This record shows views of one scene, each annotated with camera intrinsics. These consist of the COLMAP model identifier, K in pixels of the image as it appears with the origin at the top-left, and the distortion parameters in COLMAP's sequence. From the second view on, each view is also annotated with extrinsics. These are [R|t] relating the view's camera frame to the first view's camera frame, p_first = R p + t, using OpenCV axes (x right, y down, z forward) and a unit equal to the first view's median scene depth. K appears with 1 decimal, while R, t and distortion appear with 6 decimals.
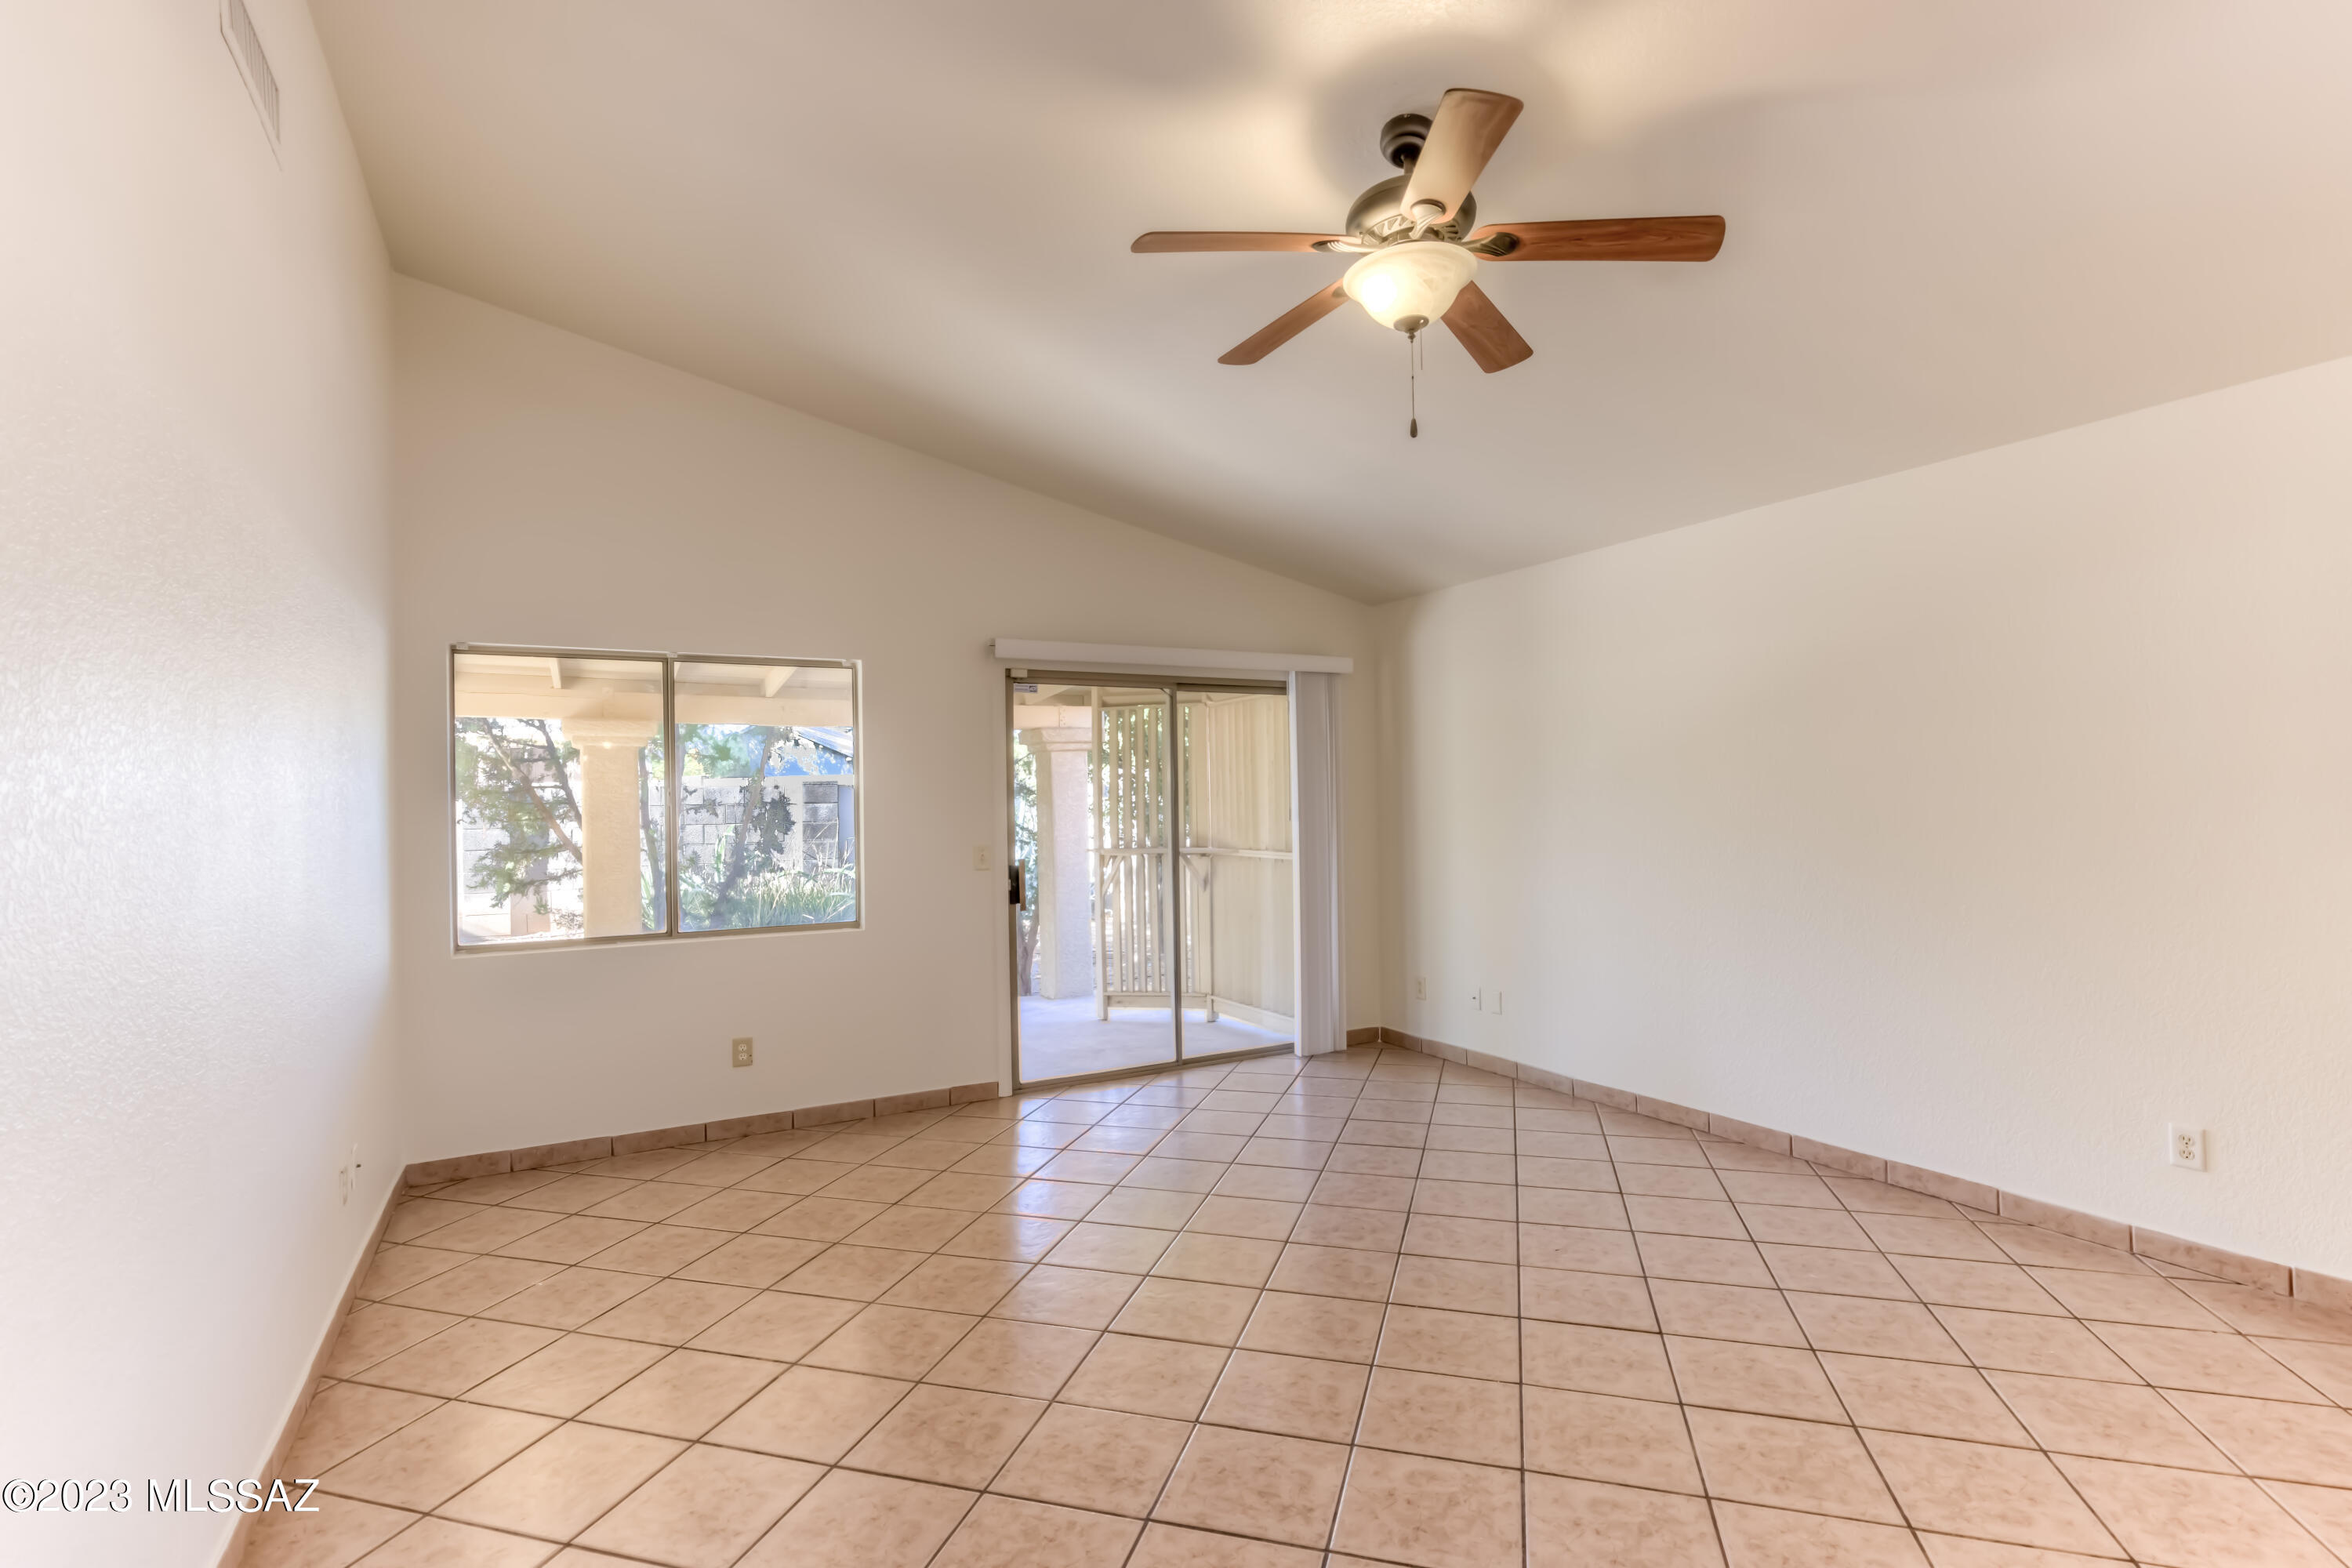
lens RADIAL K [[1081.2, 0, 1172.3], [0, 1081.2, 803.1], [0, 0, 1]] dist [0.001788, 0.000853]
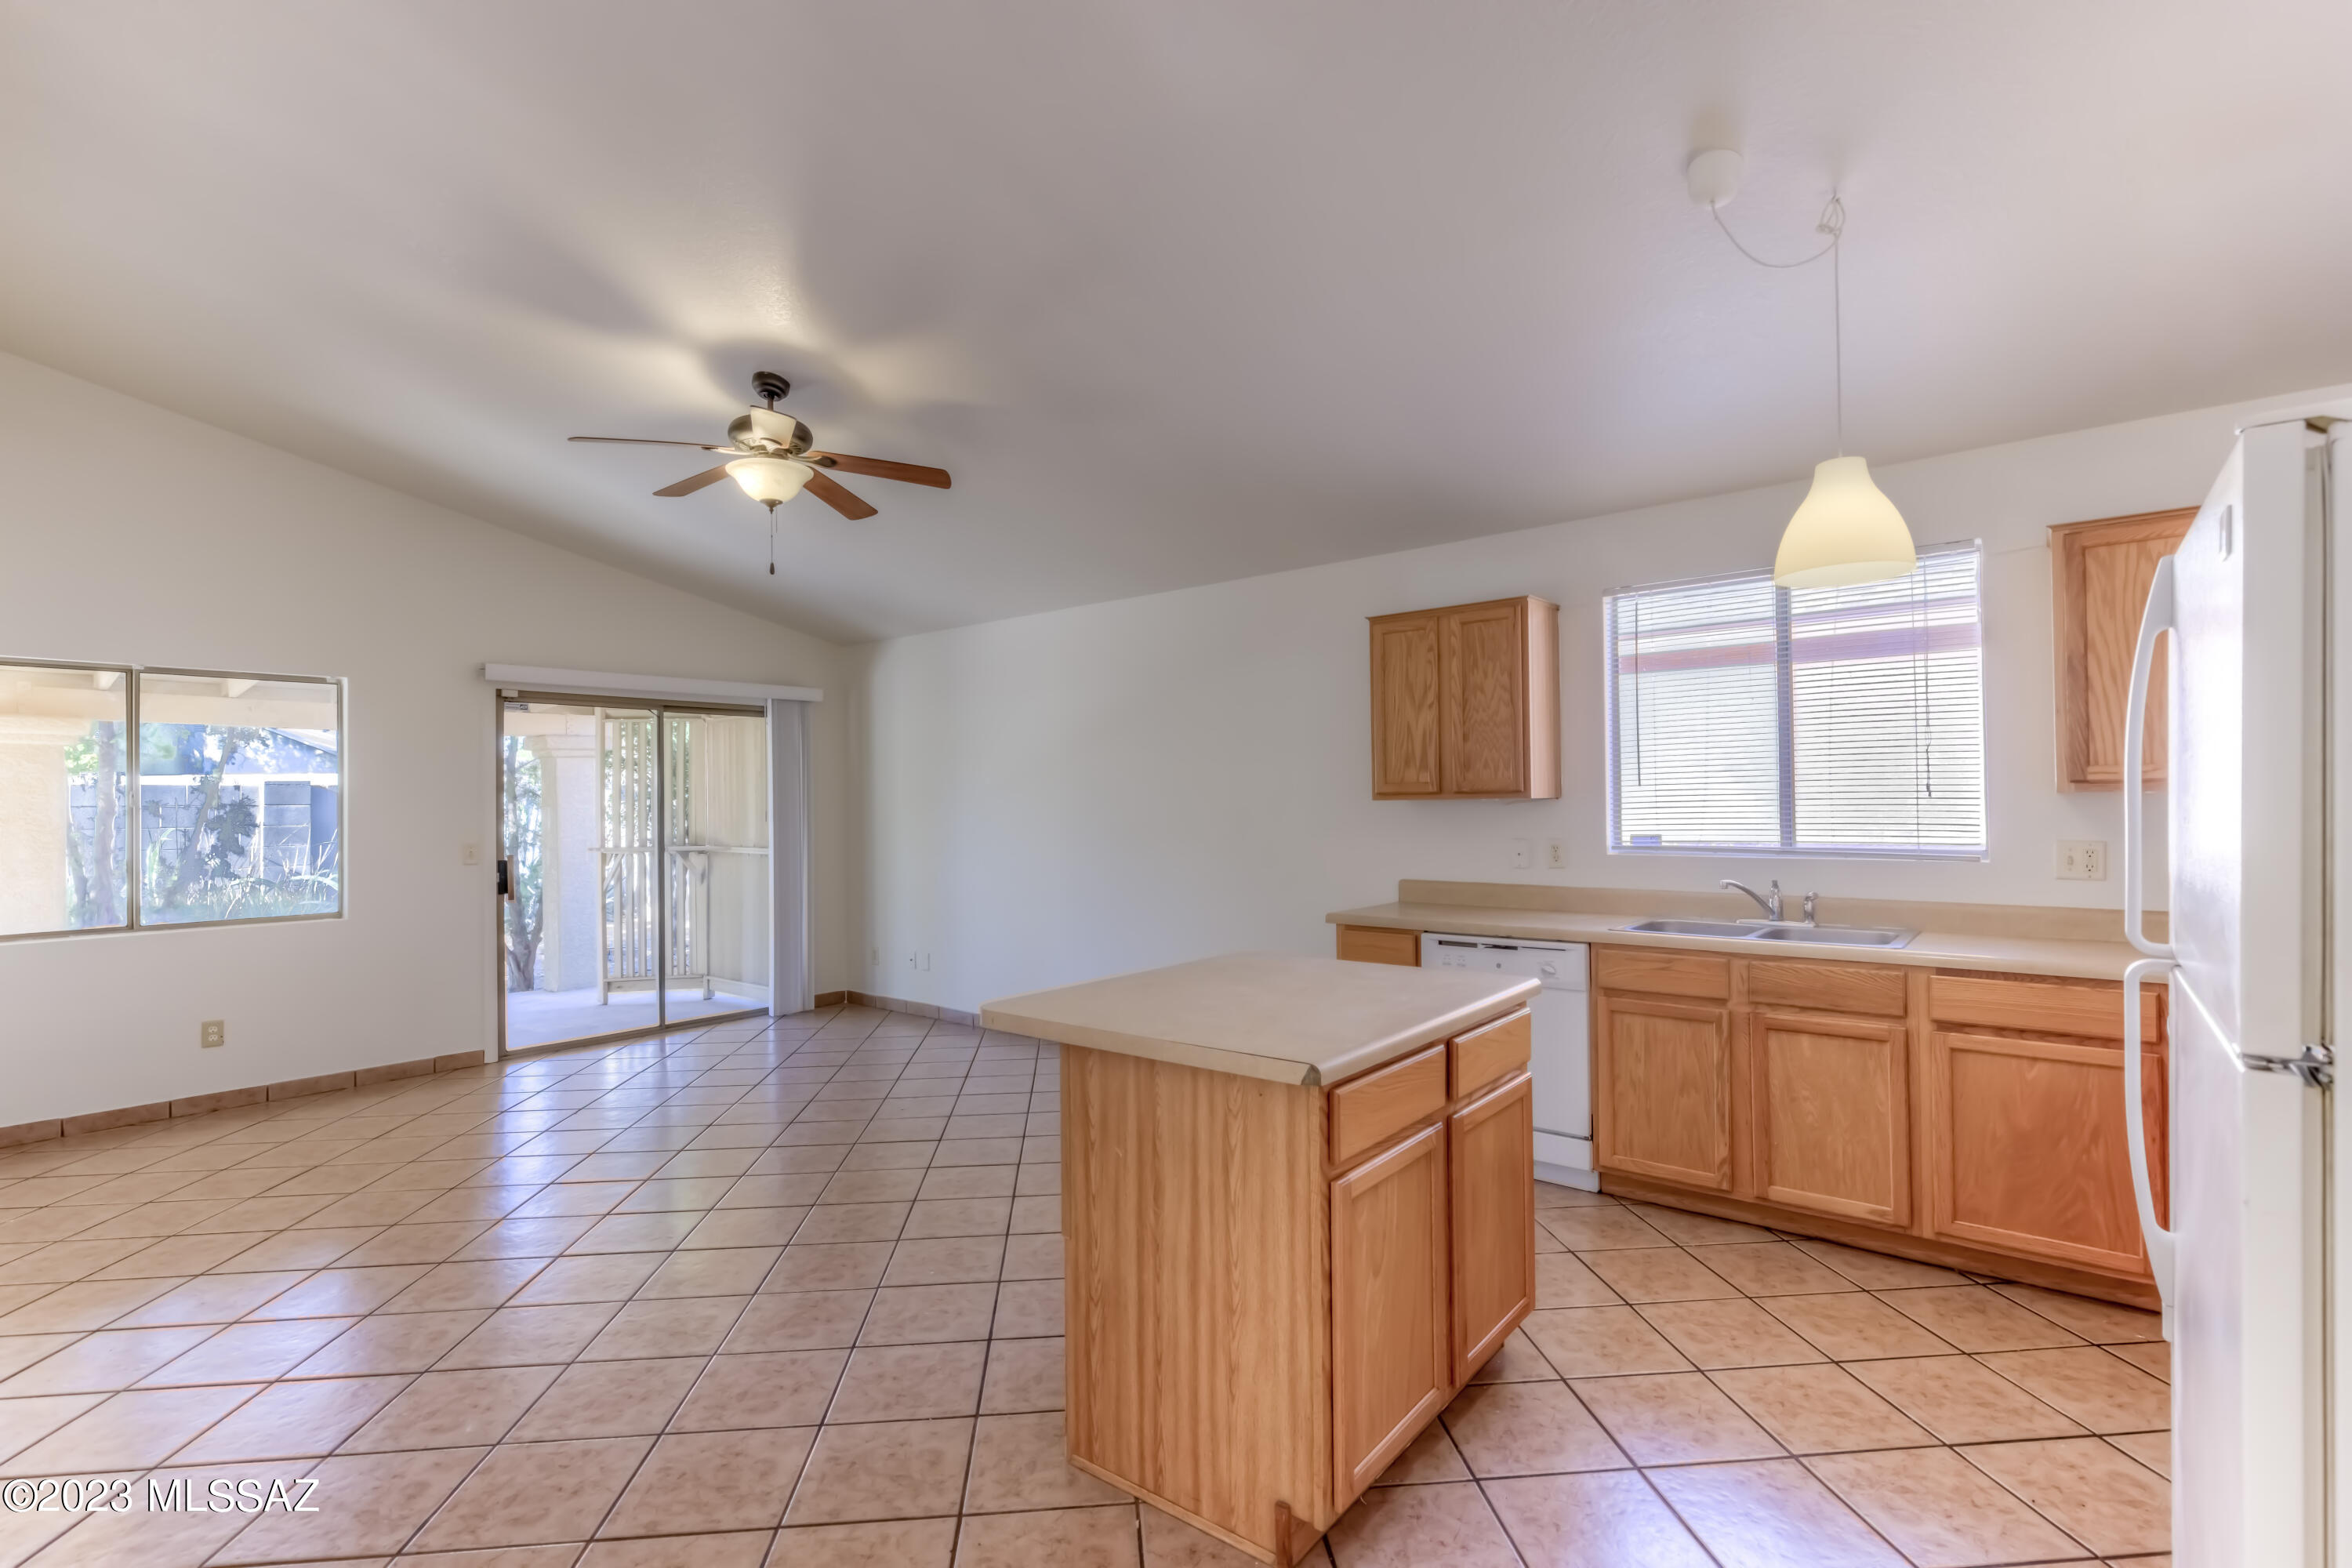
lens RADIAL K [[1081.2, 0, 1126.8], [0, 1081.2, 792.2], [0, 0, 1]] dist [0.001788, 0.000853]
pose [[0.939262, 0.008983, 0.343083, 0.076822], [-0.004016, 0.999877, -0.015185, -0.000042], [-0.343177, 0.012884, 0.939182, -0.290589]]
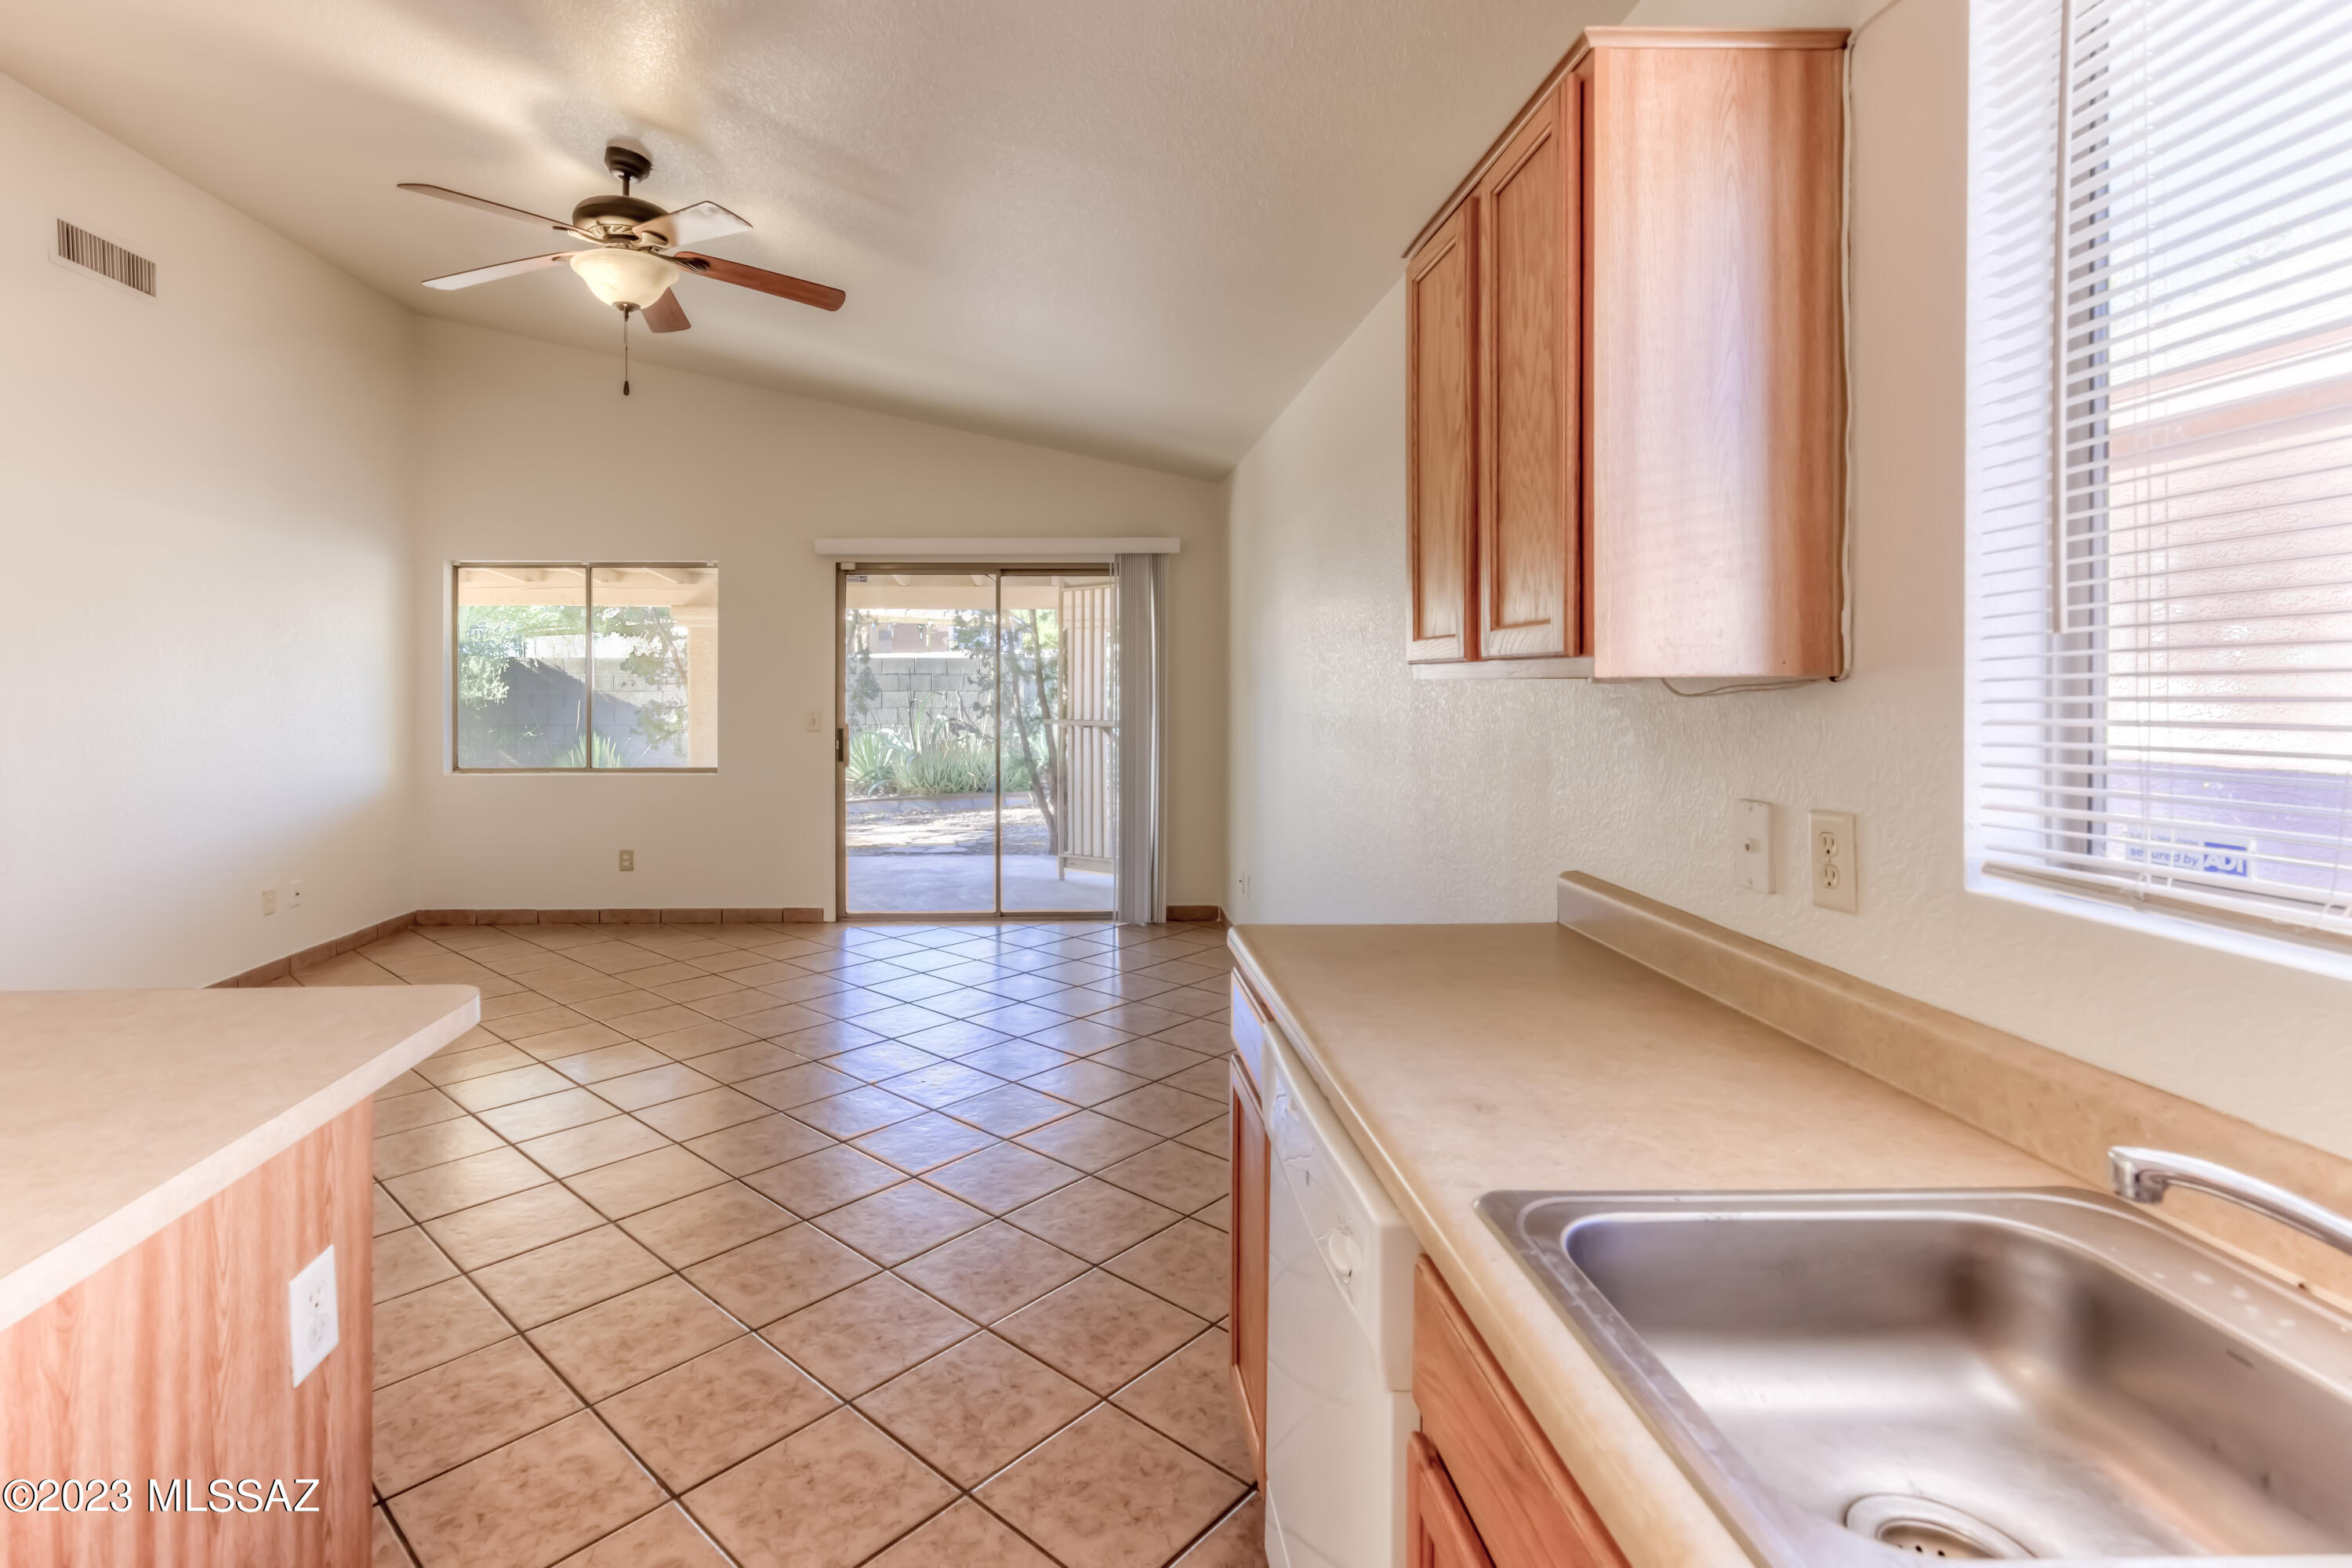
lens RADIAL K [[1081.2, 0, 1076.2], [0, 1081.2, 674.2], [0, 0, 1]] dist [0.001788, 0.000853]
pose [[0.889517, 0.013992, -0.456687, 0.591644], [-0.014712, 0.999890, 0.001978, -0.007700], [0.456664, 0.004959, 0.889625, 0.058242]]
